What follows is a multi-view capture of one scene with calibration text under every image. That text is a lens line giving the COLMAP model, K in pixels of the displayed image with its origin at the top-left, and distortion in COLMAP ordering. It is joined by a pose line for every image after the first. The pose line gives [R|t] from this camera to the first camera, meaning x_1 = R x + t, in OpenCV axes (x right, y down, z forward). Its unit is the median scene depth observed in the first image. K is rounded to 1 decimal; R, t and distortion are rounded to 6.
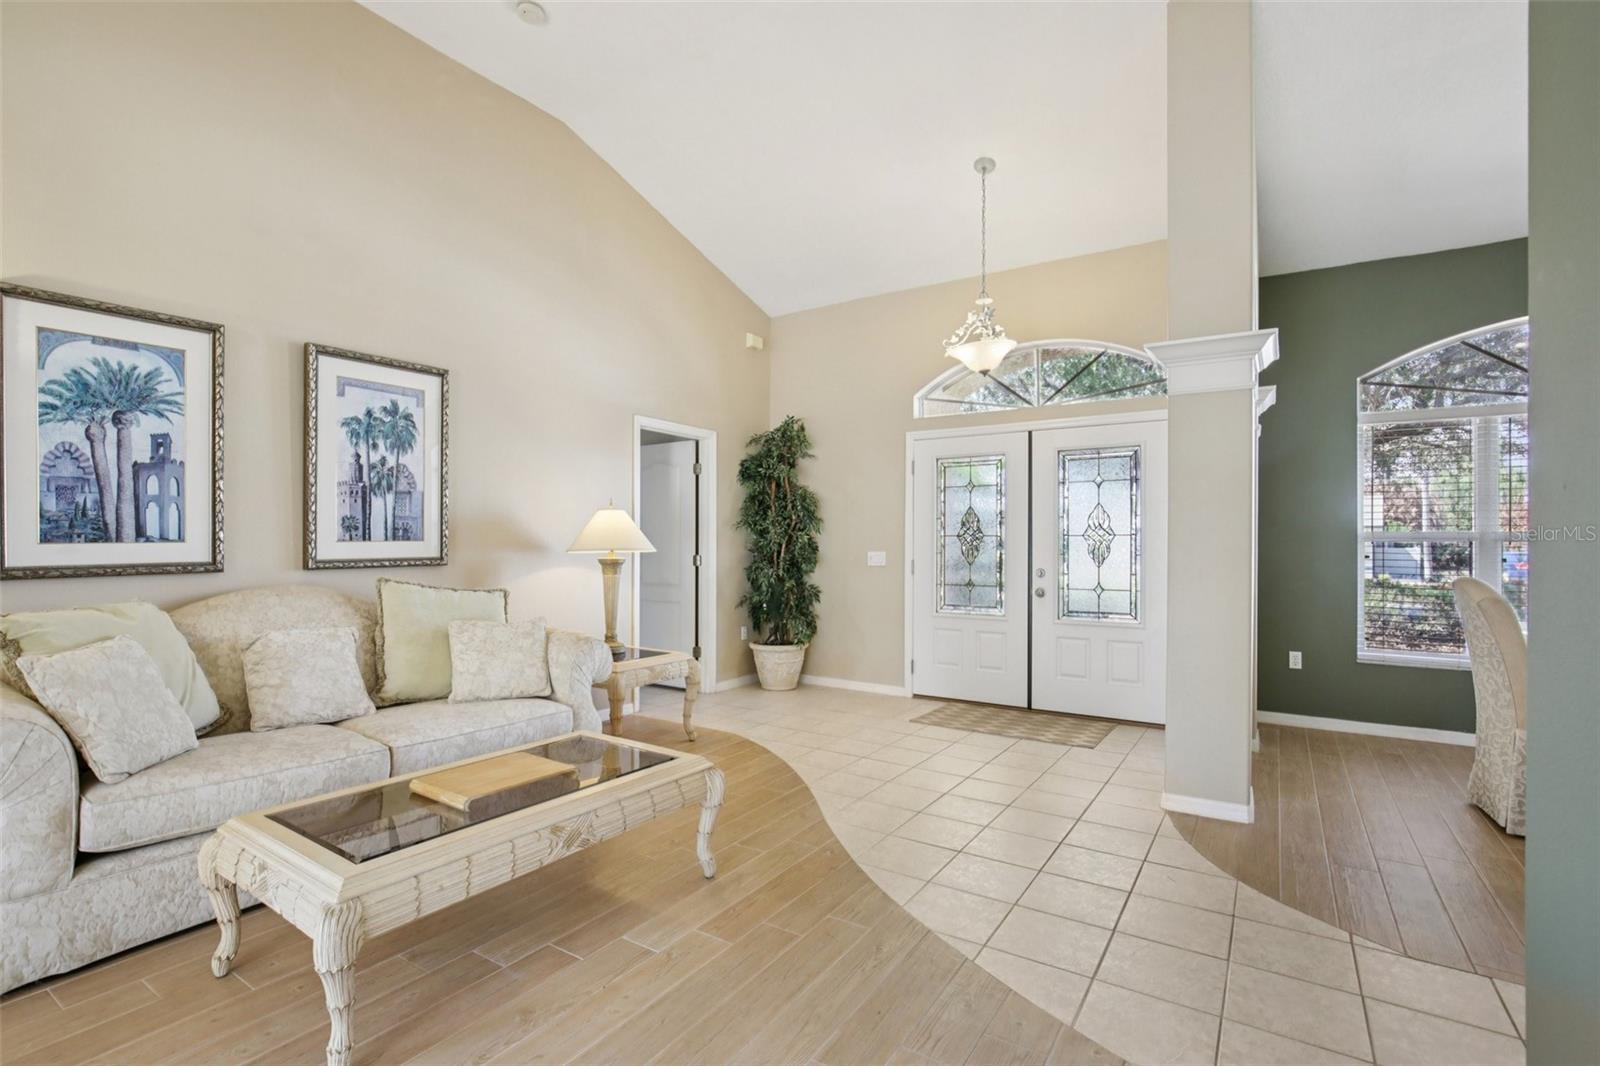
lens RADIAL K [[730.0, 0, 798.6], [0, 730.0, 538.3], [0, 0, 1]] dist [-0.025188, 0.006710]
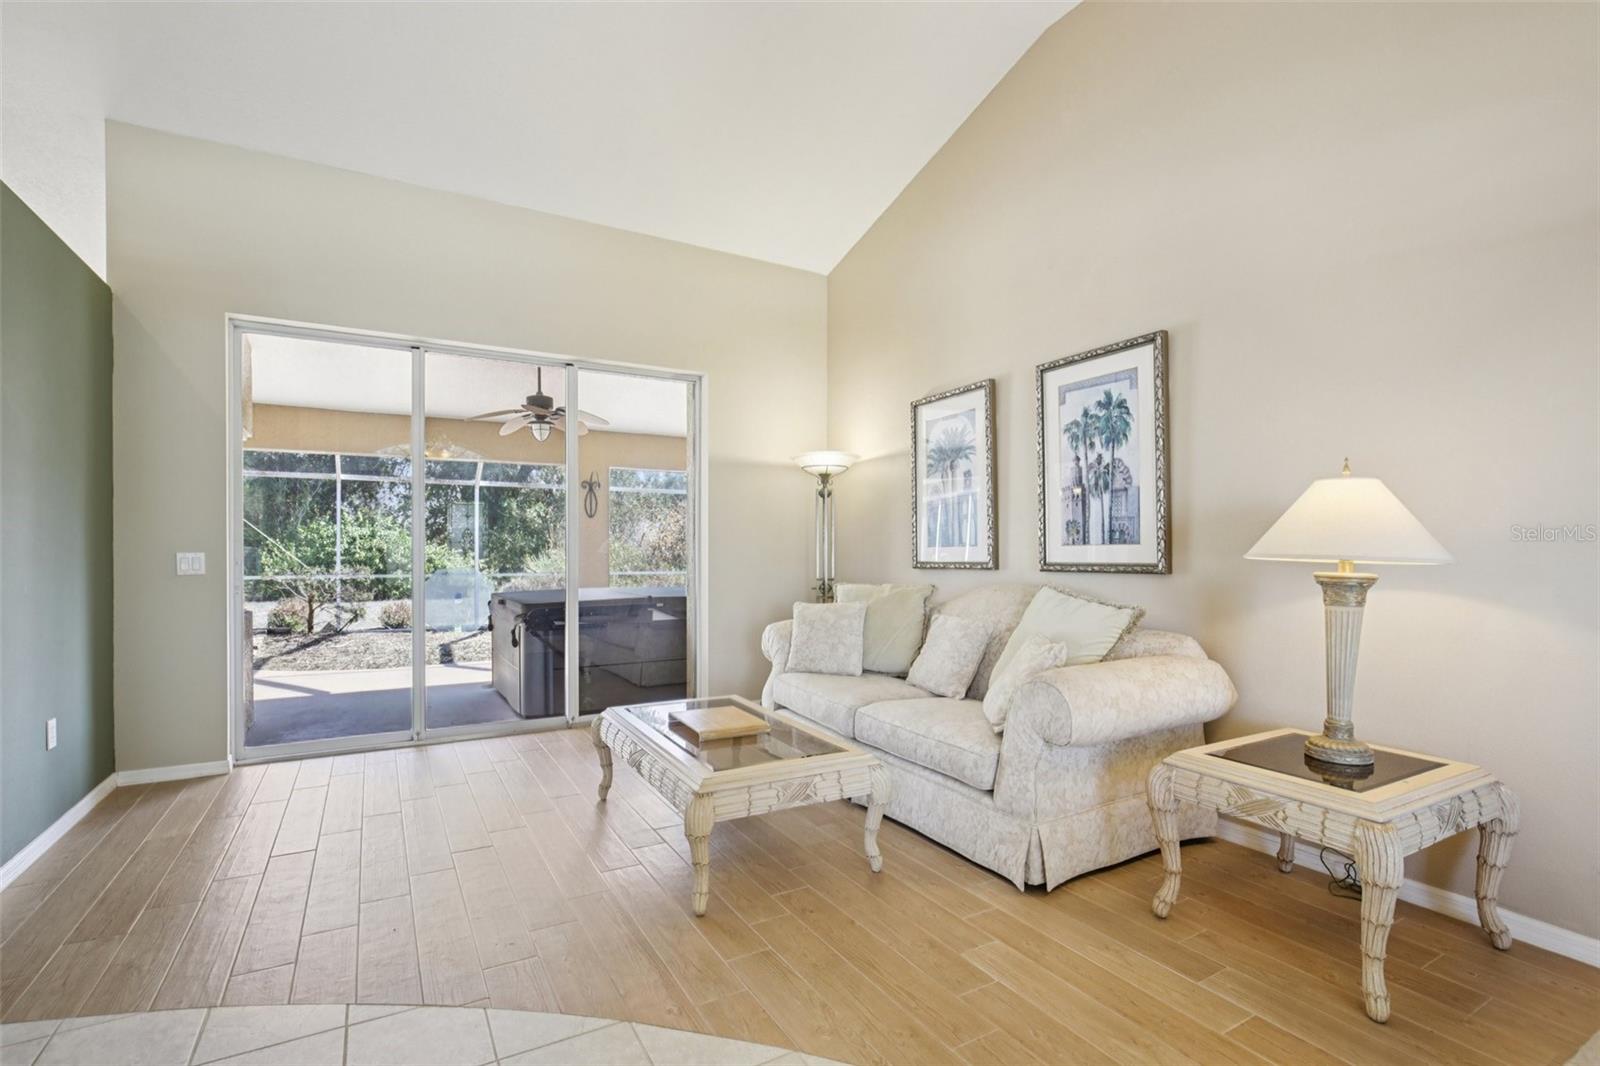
lens RADIAL K [[730.0, 0, 796.2], [0, 730.0, 554.1], [0, 0, 1]] dist [-0.025188, 0.006710]
pose [[-0.446552, 0.006441, -0.894734, 0.455689], [0.008402, 0.999960, 0.003006, 0.010353], [0.894718, -0.006175, -0.446589, 1.095928]]
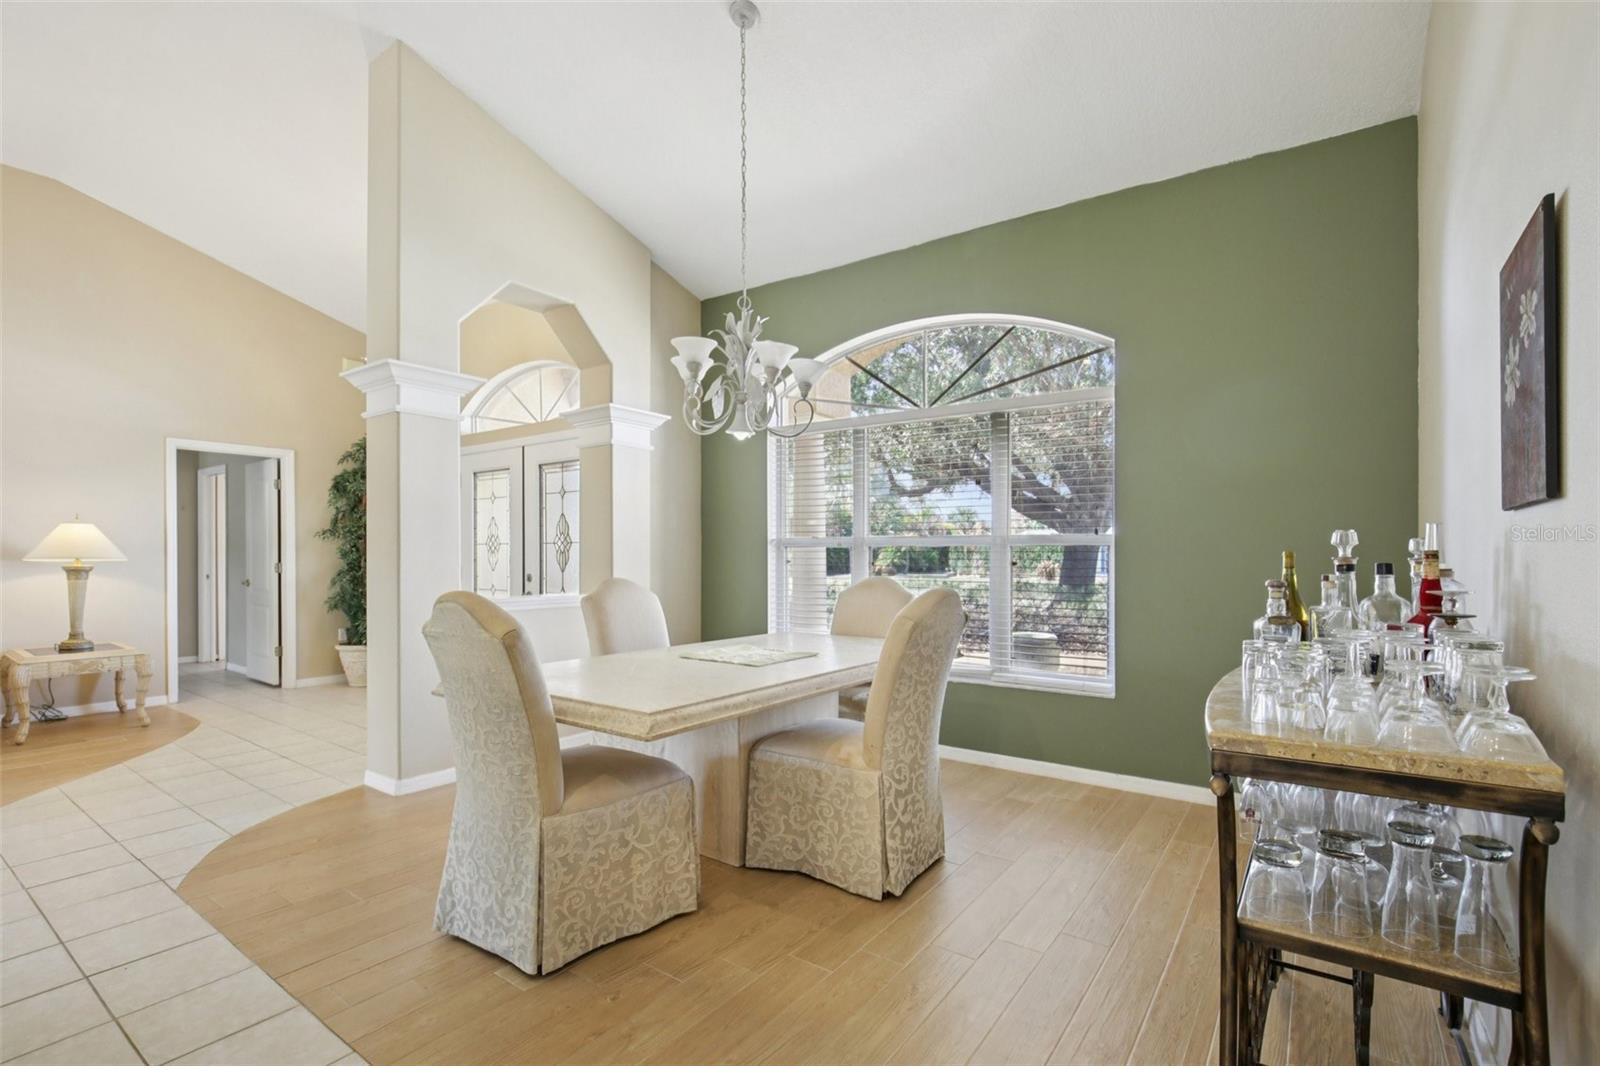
lens RADIAL K [[730.0, 0, 797.4], [0, 730.0, 556.0], [0, 0, 1]] dist [-0.025188, 0.006710]
pose [[0.999166, -0.006958, -0.040223, 1.128512], [0.007307, 0.999937, 0.008538, 0.013473], [0.040161, -0.008825, 0.999154, -0.086628]]
